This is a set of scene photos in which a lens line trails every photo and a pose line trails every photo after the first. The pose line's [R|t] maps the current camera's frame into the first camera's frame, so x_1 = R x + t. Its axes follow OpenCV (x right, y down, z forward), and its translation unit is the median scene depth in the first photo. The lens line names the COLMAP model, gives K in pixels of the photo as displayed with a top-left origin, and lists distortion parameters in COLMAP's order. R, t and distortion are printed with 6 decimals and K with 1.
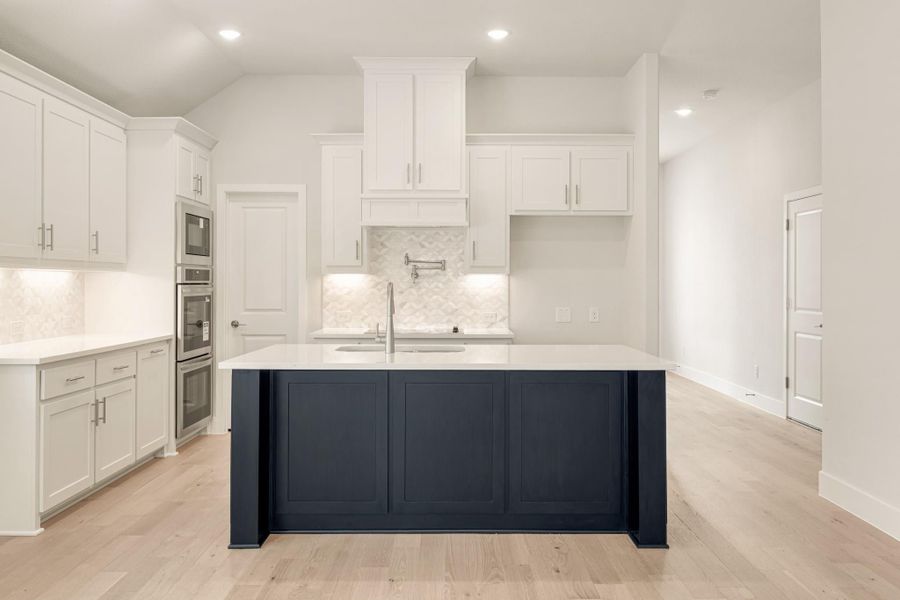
lens RADIAL K [[770.4, 0, 461.3], [0, 770.4, 276.9], [0, 0, 1]] dist [0.002707, -0.018310]
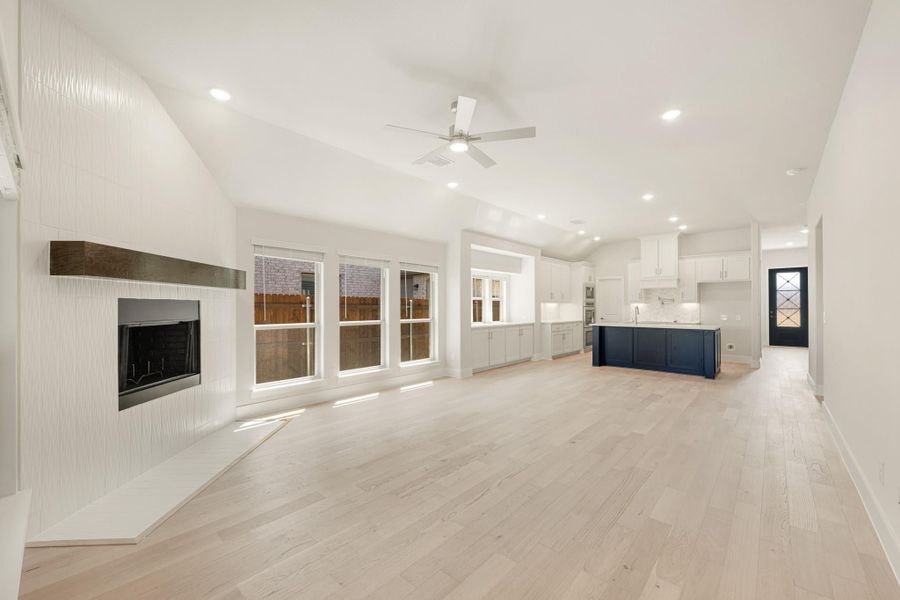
lens RADIAL K [[359.2, 0, 449.5], [0, 359.2, 303.7], [0, 0, 1]] dist [0.000645, 0.000058]
pose [[0.735571, -0.007031, -0.677411, 0.294345], [0.007321, 0.999970, -0.002428, -0.004362], [0.677408, -0.003174, 0.735600, -0.636286]]
